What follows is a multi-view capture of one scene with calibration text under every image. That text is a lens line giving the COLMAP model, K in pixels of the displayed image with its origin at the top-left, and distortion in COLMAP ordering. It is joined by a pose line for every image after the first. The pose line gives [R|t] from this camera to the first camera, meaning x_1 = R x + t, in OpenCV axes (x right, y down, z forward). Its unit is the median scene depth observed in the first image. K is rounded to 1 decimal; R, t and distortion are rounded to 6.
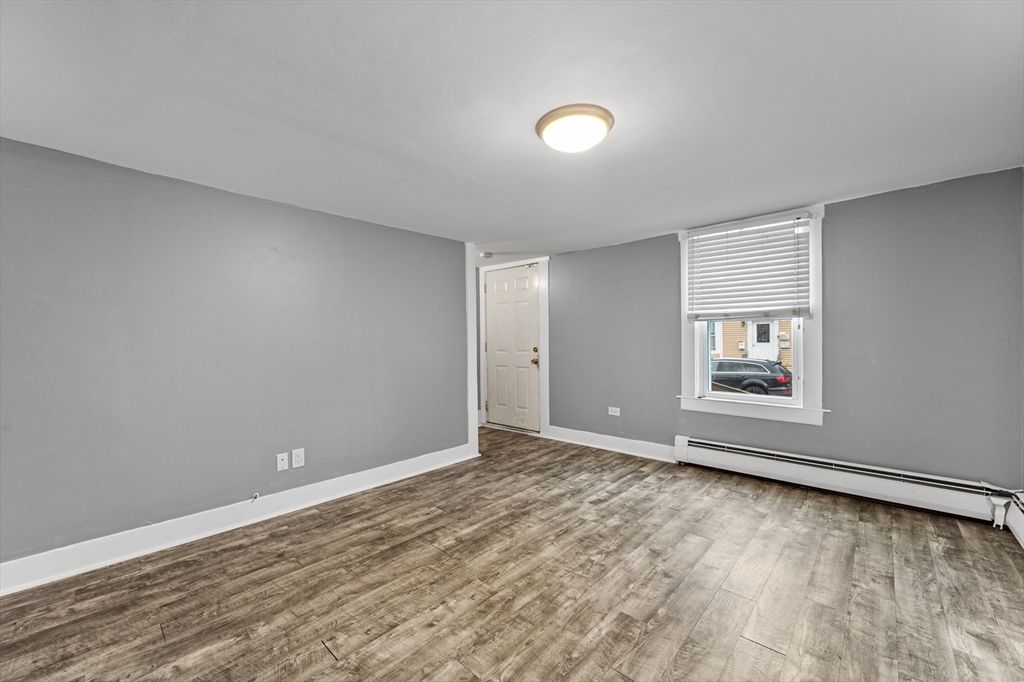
lens RADIAL K [[407.0, 0, 509.5], [0, 407.0, 341.7], [0, 0, 1]] dist [0.000811, 0.000164]
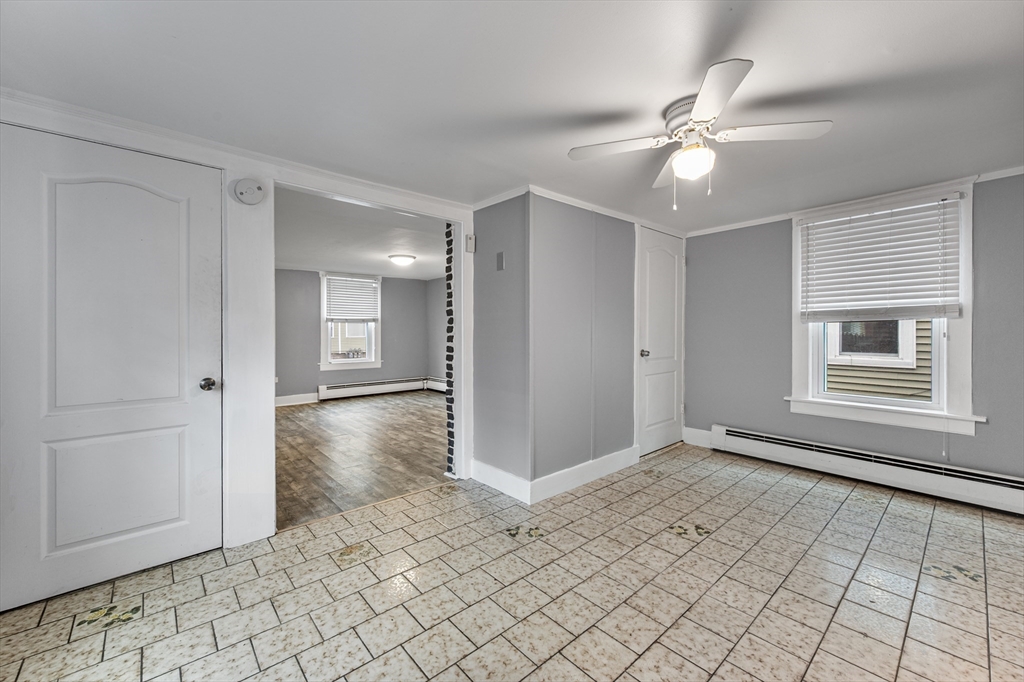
lens RADIAL K [[407.0, 0, 509.5], [0, 407.0, 341.7], [0, 0, 1]] dist [0.000811, 0.000164]
pose [[0.112736, -0.021821, 0.993385, -1.696311], [0.009399, 0.999738, 0.020894, 0.010205], [-0.993581, 0.006981, 0.112911, -0.041018]]
